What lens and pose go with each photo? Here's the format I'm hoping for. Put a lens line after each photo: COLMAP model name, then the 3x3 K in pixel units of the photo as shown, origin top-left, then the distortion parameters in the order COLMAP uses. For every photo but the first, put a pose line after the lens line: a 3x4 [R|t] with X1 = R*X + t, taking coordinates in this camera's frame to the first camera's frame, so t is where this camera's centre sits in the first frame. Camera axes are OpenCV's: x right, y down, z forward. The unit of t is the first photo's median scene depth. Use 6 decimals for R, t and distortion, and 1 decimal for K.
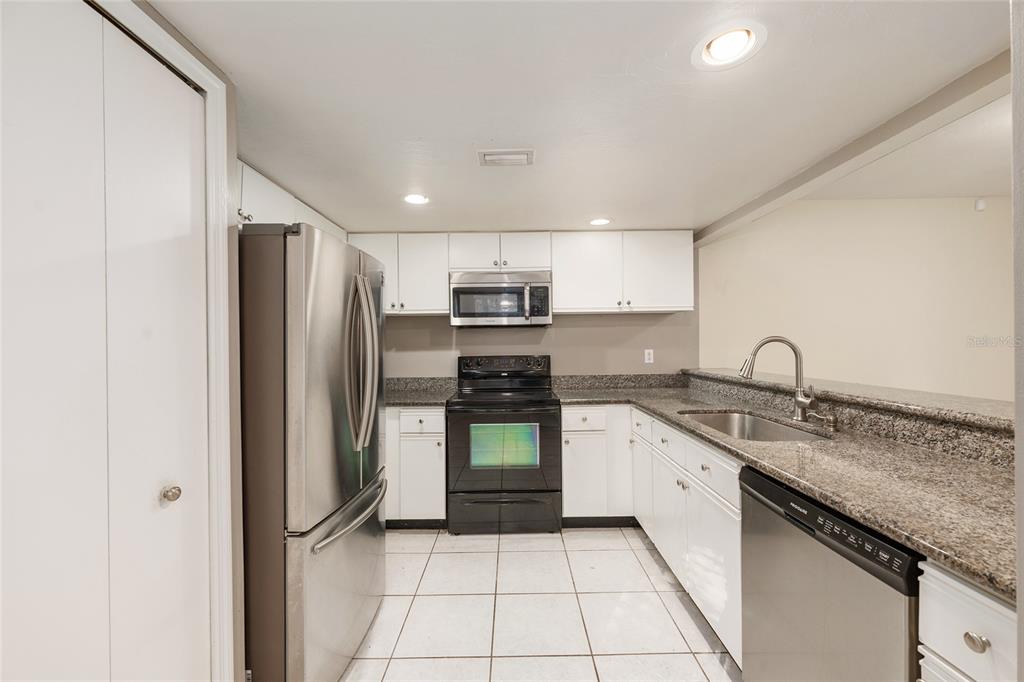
lens RADIAL K [[406.6, 0, 511.3], [0, 406.6, 341.9], [0, 0, 1]] dist [0.000421, 0.000038]
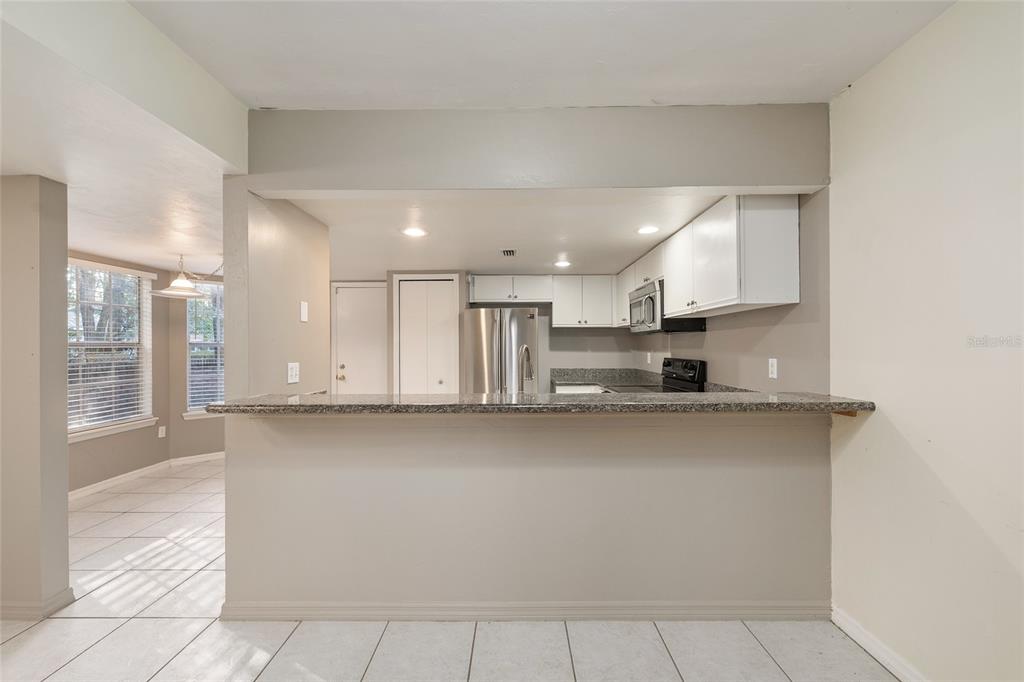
lens RADIAL K [[406.6, 0, 512.1], [0, 406.6, 344.5], [0, 0, 1]] dist [0.000421, 0.000038]
pose [[-0.012682, 0.006960, -0.999895, 1.266742], [0.006699, 0.999954, 0.006876, -0.016557], [0.999897, -0.006611, -0.012728, 0.689268]]
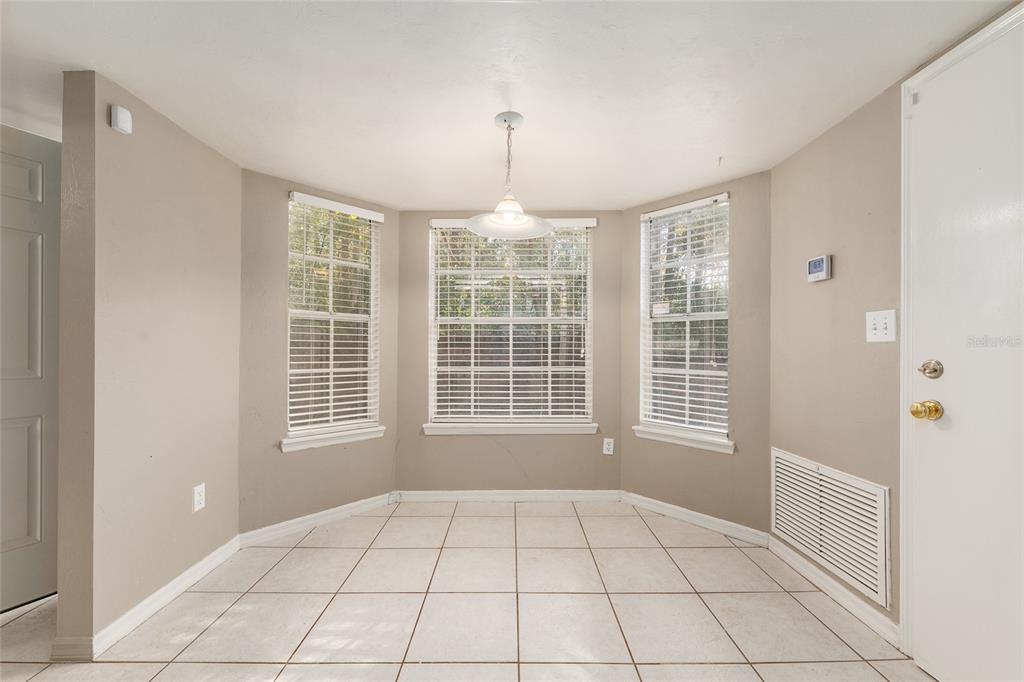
lens RADIAL K [[406.6, 0, 513.3], [0, 406.6, 349.3], [0, 0, 1]] dist [0.000421, 0.000038]
pose [[-0.999957, 0.009253, -0.000166, -0.027953], [0.009253, 0.999957, 0.000135, 0.061060], [0.000168, 0.000133, -1.000000, 0.399510]]
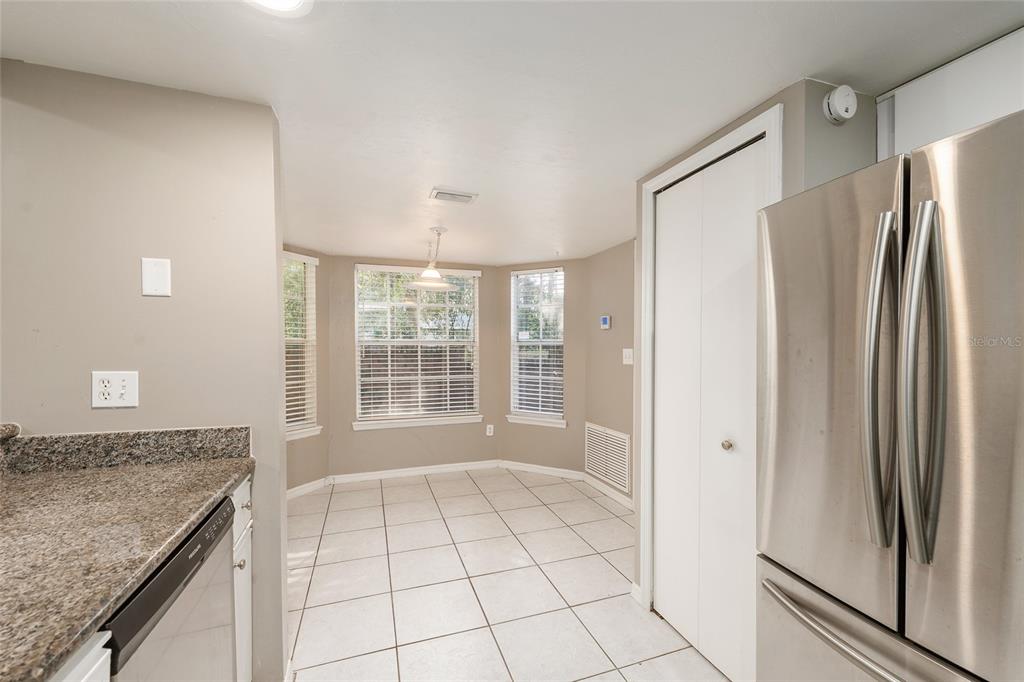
lens RADIAL K [[406.6, 0, 515.1], [0, 406.6, 355.7], [0, 0, 1]] dist [0.000421, 0.000038]
pose [[-0.942990, 0.016470, -0.332414, 0.143361], [0.009046, 0.999674, 0.023869, 0.000305], [0.332699, 0.019501, -0.942831, 0.814534]]
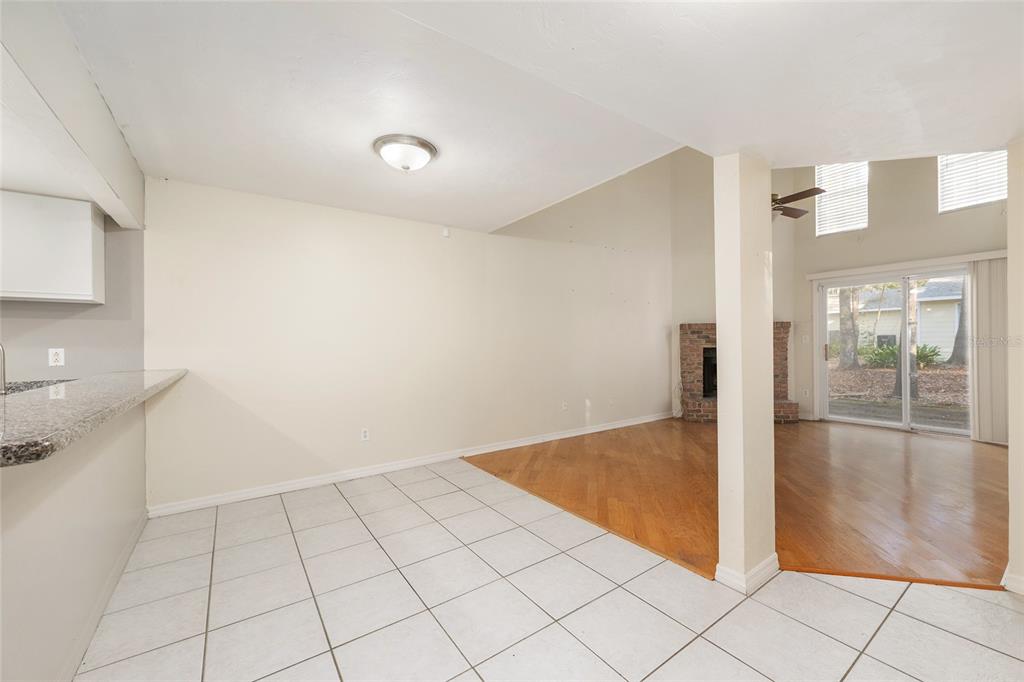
lens RADIAL K [[406.6, 0, 514.1], [0, 406.6, 341.2], [0, 0, 1]] dist [0.000421, 0.000038]
pose [[0.819492, 0.005553, 0.573063, 0.745300], [0.000447, 0.999947, -0.010328, 0.015949], [-0.573090, 0.008720, 0.819446, -0.172460]]
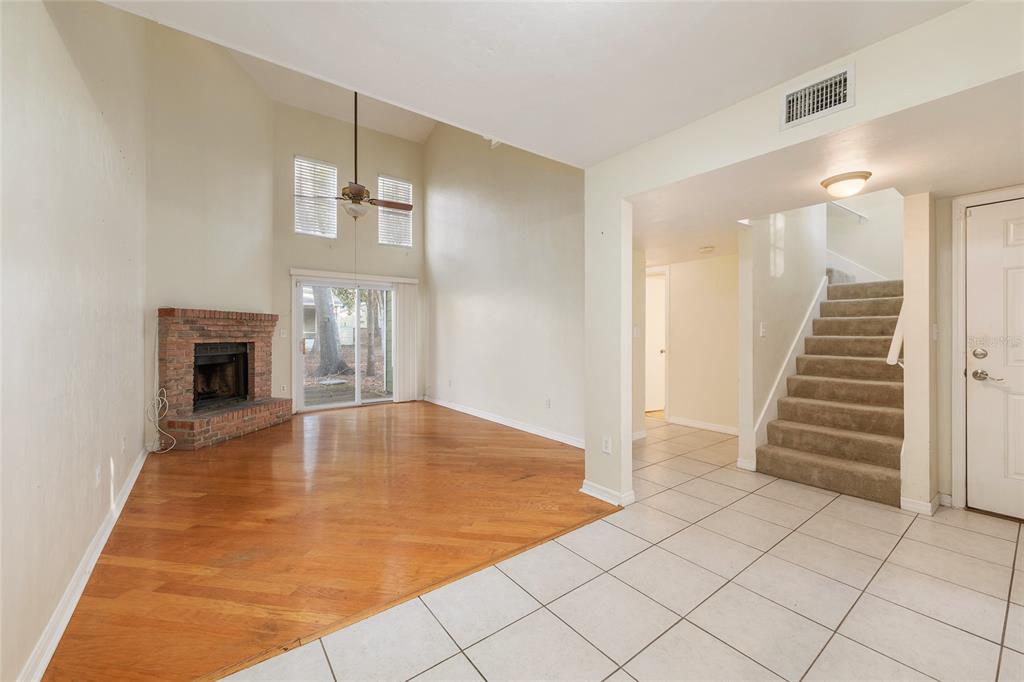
lens RADIAL K [[406.6, 0, 516.9], [0, 406.6, 335.2], [0, 0, 1]] dist [0.000421, 0.000038]
pose [[-0.608820, 0.013130, 0.793199, 0.826323], [0.009668, 0.999912, -0.009131, 0.022918], [-0.793249, 0.002110, -0.608894, 1.054602]]
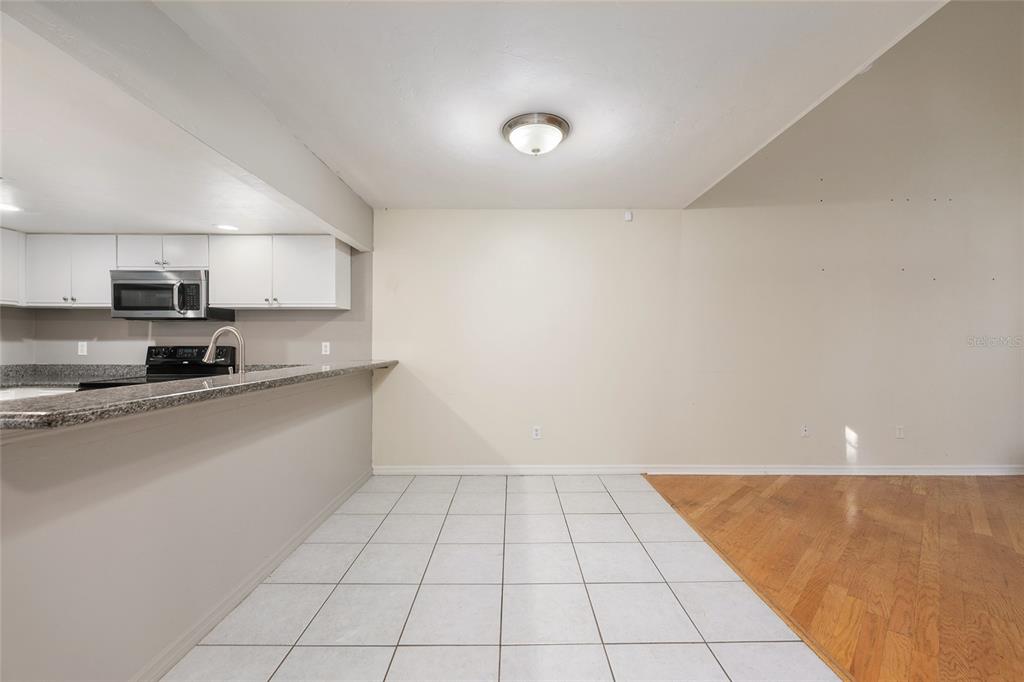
lens RADIAL K [[406.6, 0, 512.1], [0, 406.6, 341.3], [0, 0, 1]] dist [0.000421, 0.000038]
pose [[0.999904, 0.013753, -0.001937, 1.033234], [-0.013754, 0.999905, -0.000300, 0.011271], [0.001933, 0.000326, 0.999998, -0.125692]]
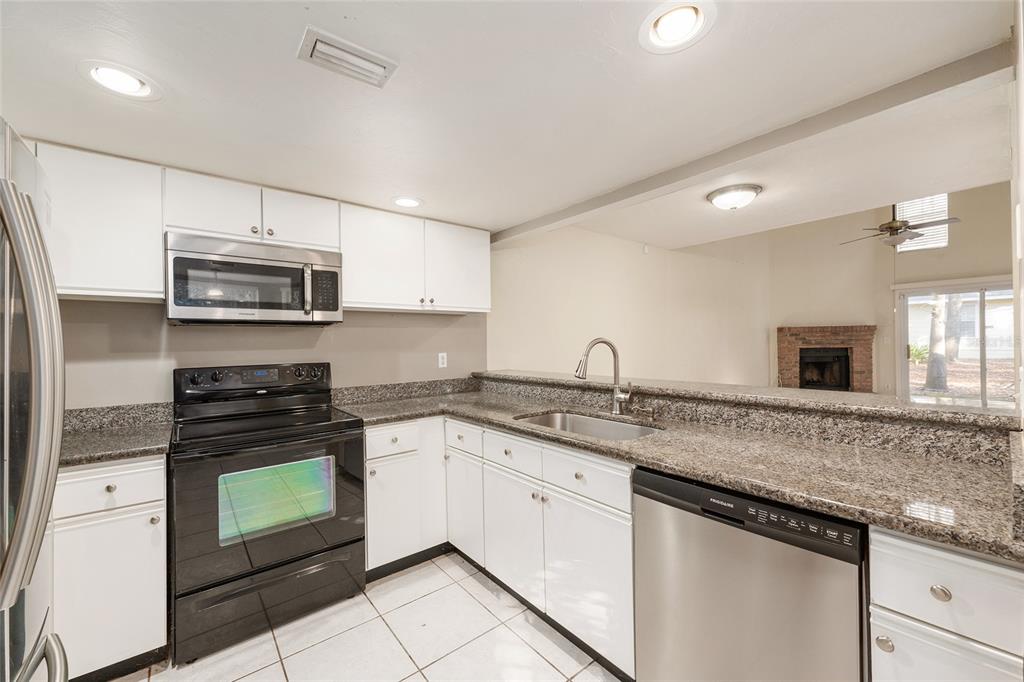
lens RADIAL K [[406.6, 0, 515.1], [0, 406.6, 341.8], [0, 0, 1]] dist [0.000421, 0.000038]
pose [[0.775257, 0.001722, 0.631644, -0.143708], [0.005265, 0.999944, -0.009188, 0.003306], [-0.631624, 0.010448, 0.775204, 0.217679]]
